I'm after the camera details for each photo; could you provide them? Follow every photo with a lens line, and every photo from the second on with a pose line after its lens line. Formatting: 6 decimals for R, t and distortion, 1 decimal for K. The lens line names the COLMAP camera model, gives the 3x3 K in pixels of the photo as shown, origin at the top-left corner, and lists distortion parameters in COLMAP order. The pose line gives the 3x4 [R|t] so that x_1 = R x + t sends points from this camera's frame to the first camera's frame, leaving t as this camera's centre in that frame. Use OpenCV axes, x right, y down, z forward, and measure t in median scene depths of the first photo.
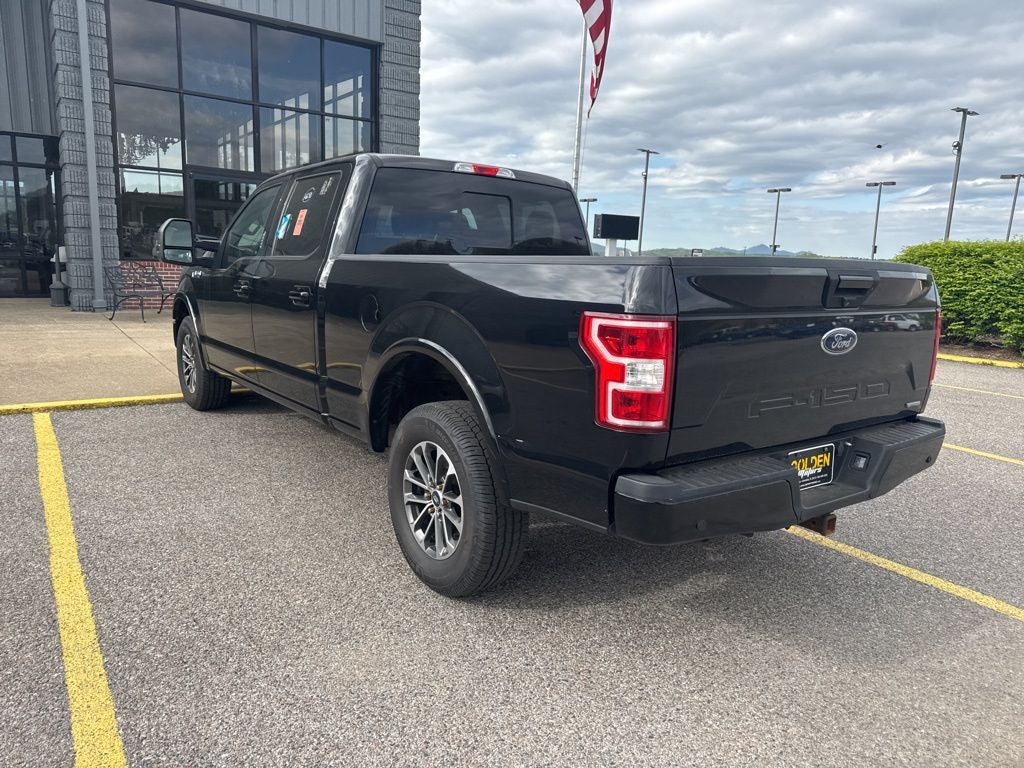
lens RADIAL K [[744.1, 0, 509.8], [0, 744.1, 387.6], [0, 0, 1]] dist [0.017043, -0.021717]
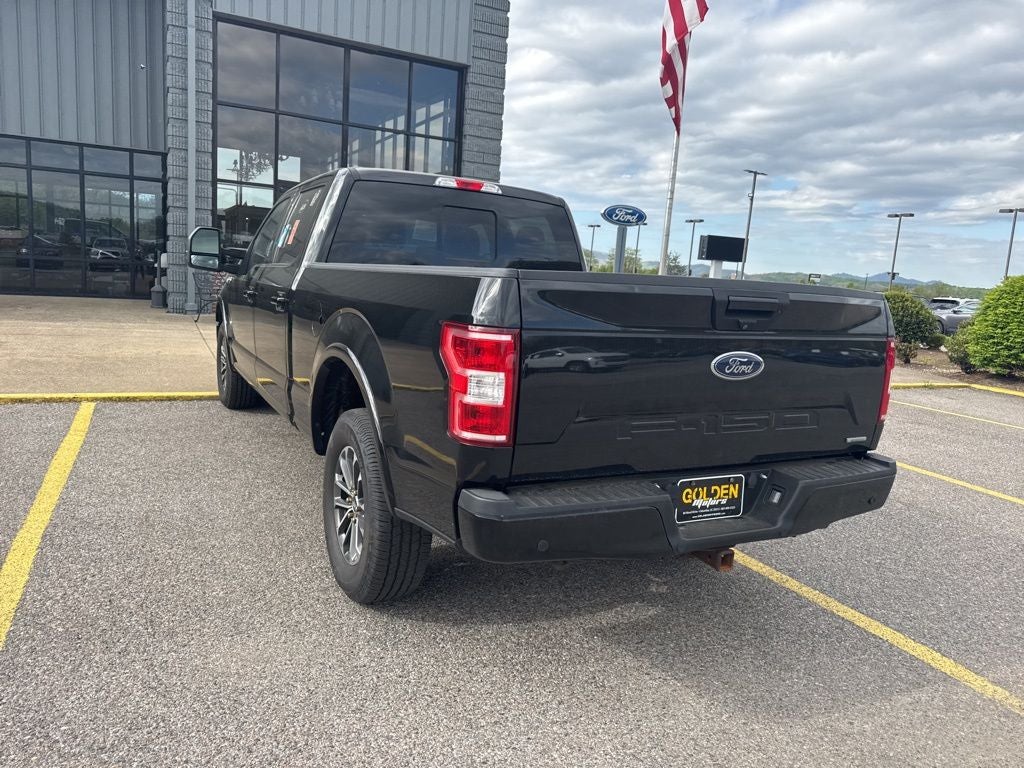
lens RADIAL K [[744.1, 0, 508.4], [0, 744.1, 380.6], [0, 0, 1]] dist [0.017043, -0.021717]
pose [[0.988215, 0.050684, -0.144440, 0.185106], [-0.055499, 0.998023, -0.029505, 0.000488], [0.142659, 0.037174, 0.989074, 0.016309]]
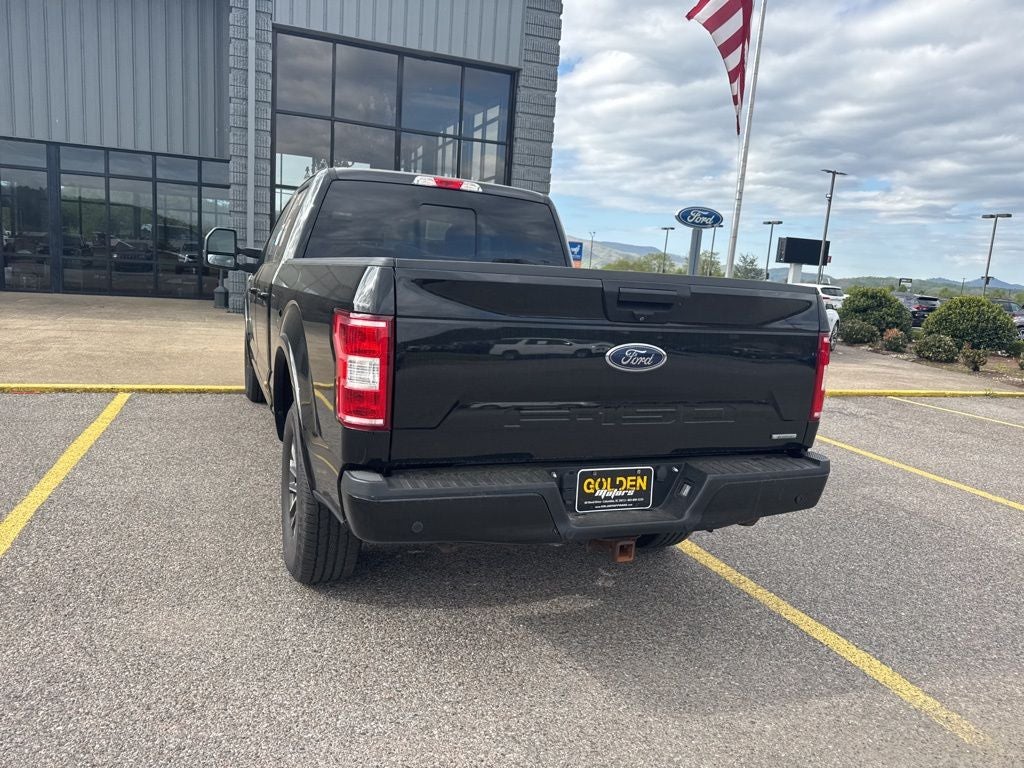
lens RADIAL K [[744.1, 0, 506.5], [0, 744.1, 385.2], [0, 0, 1]] dist [0.017043, -0.021717]
pose [[0.966590, 0.066639, -0.247513, 0.328211], [-0.074472, 0.996971, -0.022408, 0.004693], [0.245270, 0.040093, 0.968625, 0.030408]]
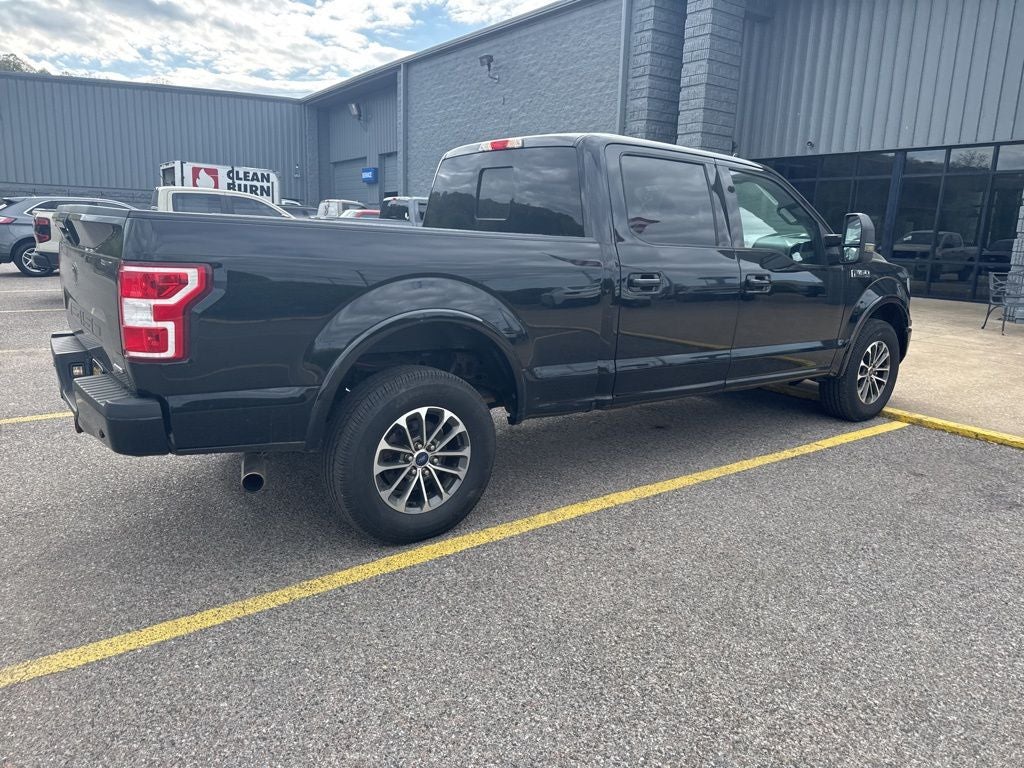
lens RADIAL K [[726.0, 0, 515.1], [0, 726.0, 376.3], [0, 0, 1]] dist [0.011970, -0.014494]
pose [[0.001425, 0.169134, -0.985592, 1.039939], [-0.212281, 0.963181, 0.164982, -0.157163], [0.977208, 0.208988, 0.037276, 1.071598]]
